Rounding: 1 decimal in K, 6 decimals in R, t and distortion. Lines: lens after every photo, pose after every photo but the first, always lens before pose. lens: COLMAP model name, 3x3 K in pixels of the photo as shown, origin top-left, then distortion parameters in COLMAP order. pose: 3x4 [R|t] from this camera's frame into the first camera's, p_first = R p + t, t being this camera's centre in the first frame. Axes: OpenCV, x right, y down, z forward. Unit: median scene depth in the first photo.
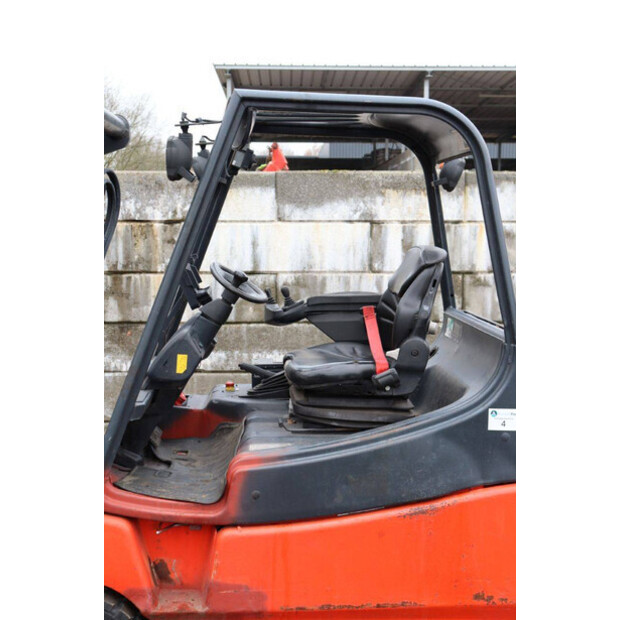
lens RADIAL K [[814.4, 0, 310.0], [0, 814.4, 310.0], [0, 0, 1]] dist [0.030943, 0.047324]
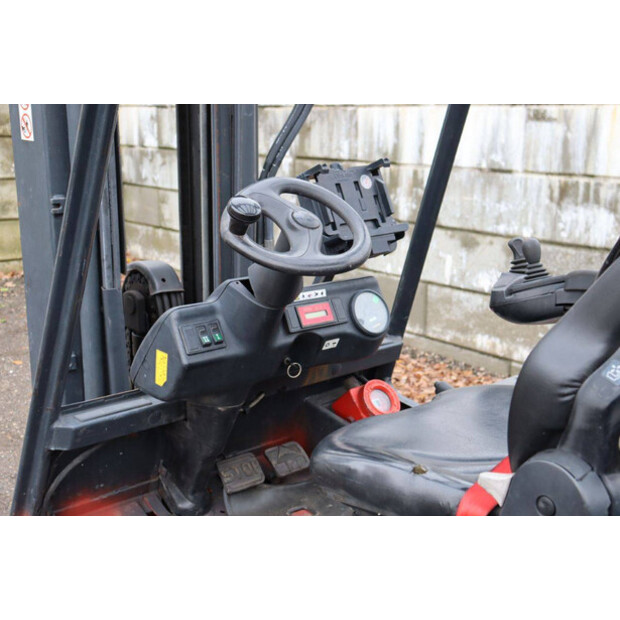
lens RADIAL K [[847.4, 0, 310.0], [0, 847.4, 310.0], [0, 0, 1]] dist [0.040669, 0.089925]
pose [[0.608378, 0.178084, -0.773410, 0.141233], [-0.085286, 0.983527, 0.159377, -0.029421], [0.789052, -0.031001, 0.613544, 0.336903]]
